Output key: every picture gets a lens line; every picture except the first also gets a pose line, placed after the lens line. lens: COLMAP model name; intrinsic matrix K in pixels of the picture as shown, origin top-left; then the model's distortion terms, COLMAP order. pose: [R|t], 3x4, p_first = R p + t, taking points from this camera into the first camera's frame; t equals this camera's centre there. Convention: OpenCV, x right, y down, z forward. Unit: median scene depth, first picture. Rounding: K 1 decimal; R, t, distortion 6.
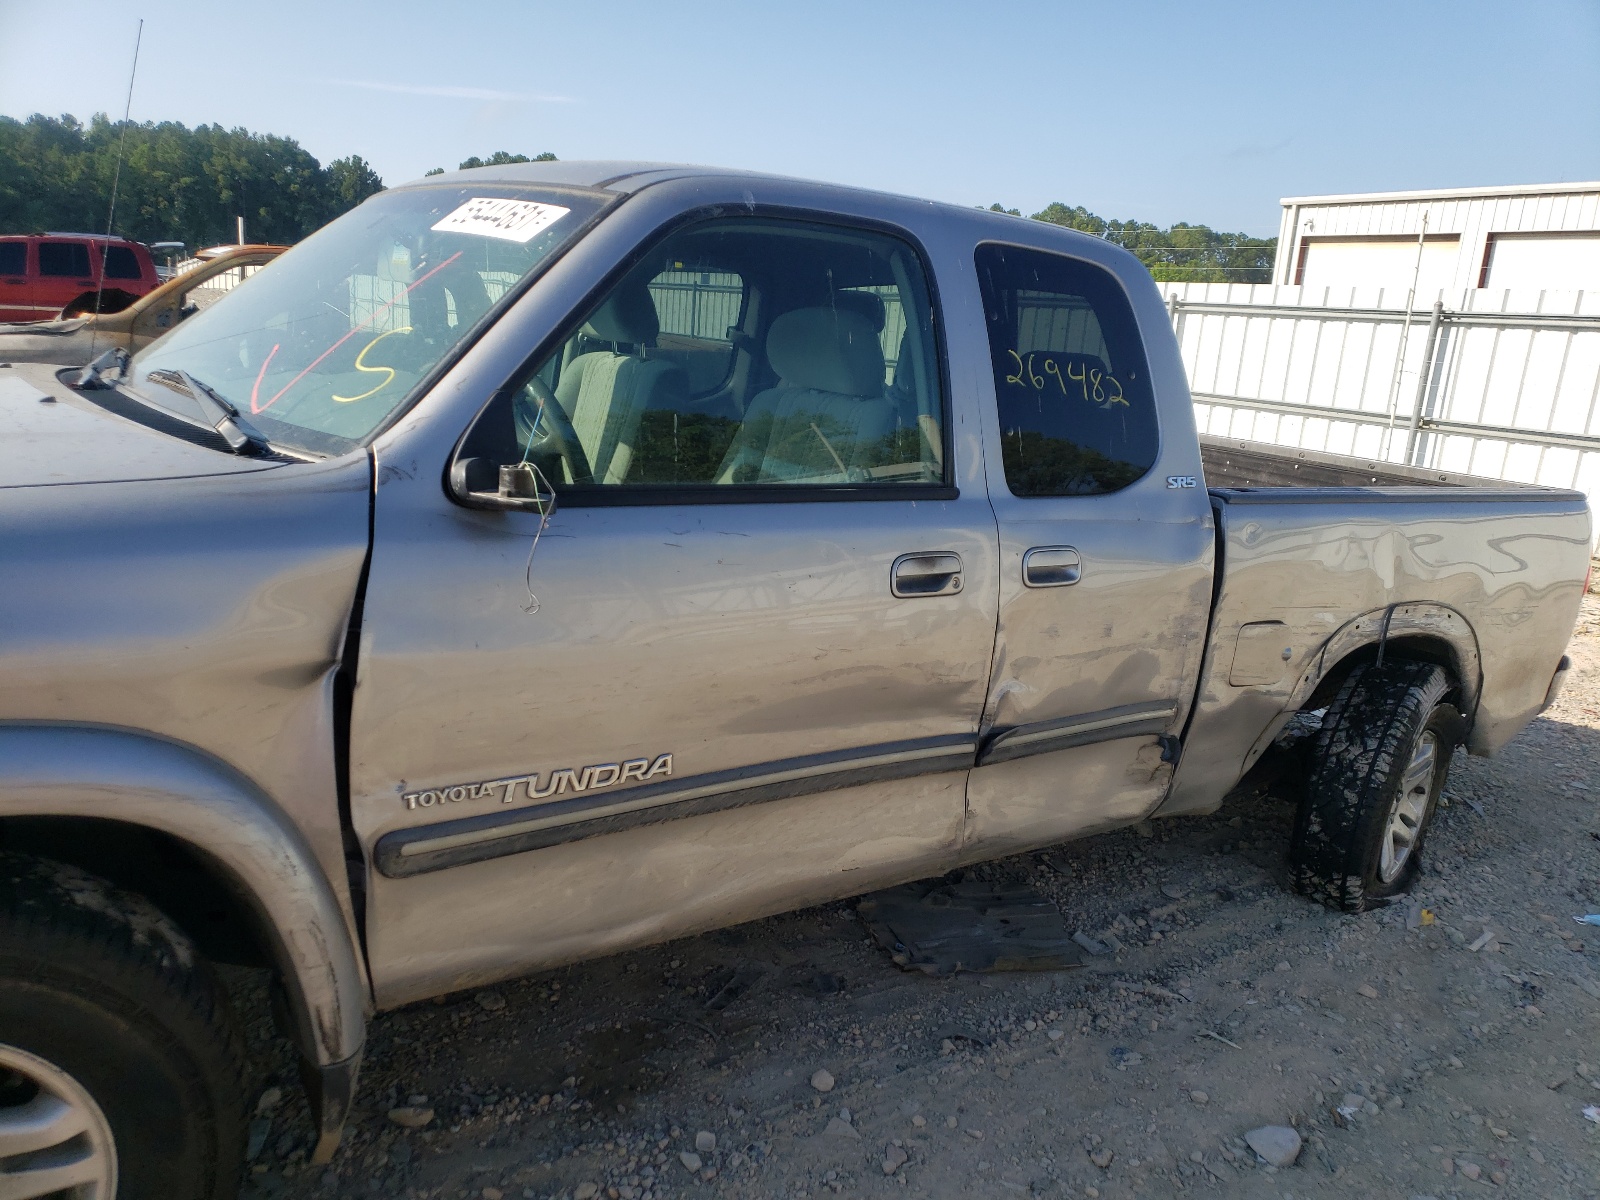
lens RADIAL K [[1235.8, 0, 802.4], [0, 1235.8, 601.8], [0, 0, 1]] dist [0.021158, -0.005659]
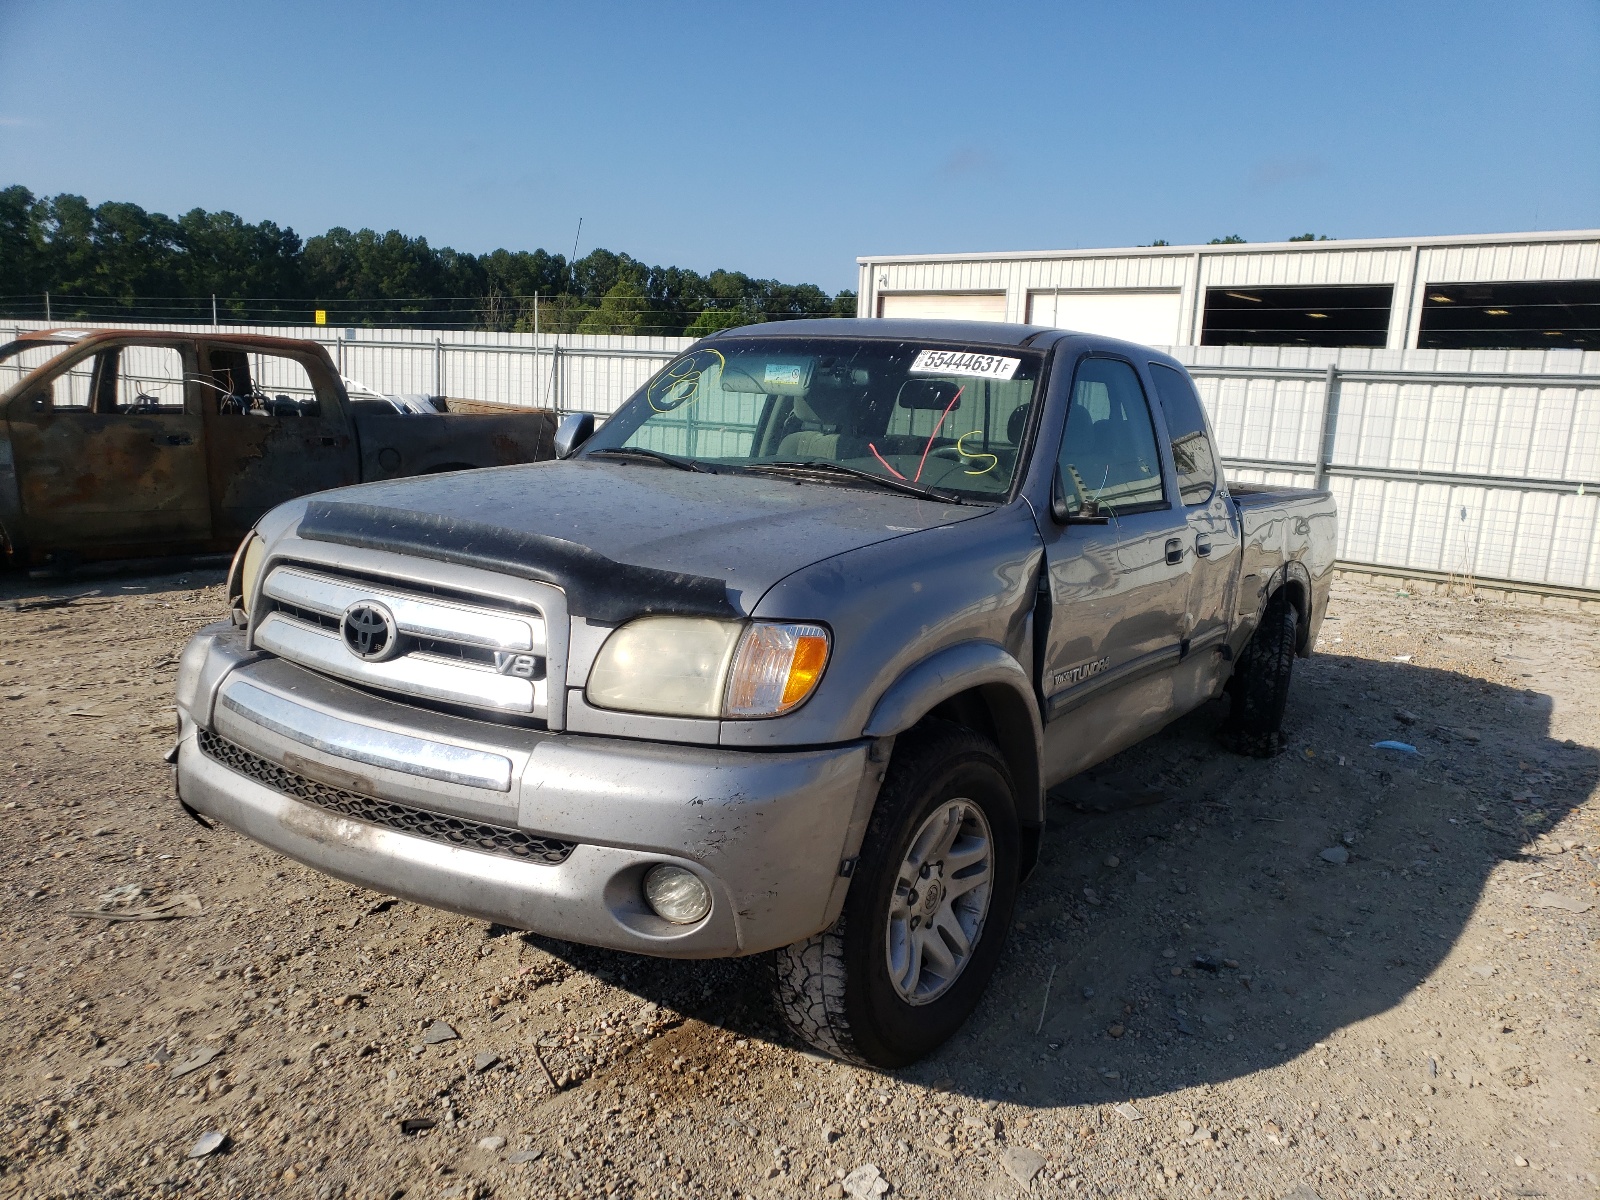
lens RADIAL K [[1235.8, 0, 795.0], [0, 1235.8, 605.4], [0, 0, 1]] dist [0.021158, -0.005659]
pose [[0.939067, -0.085013, 0.333057, -0.654337], [0.094890, 0.995397, -0.013470, 0.017718], [-0.330378, 0.044253, 0.942811, -0.320469]]
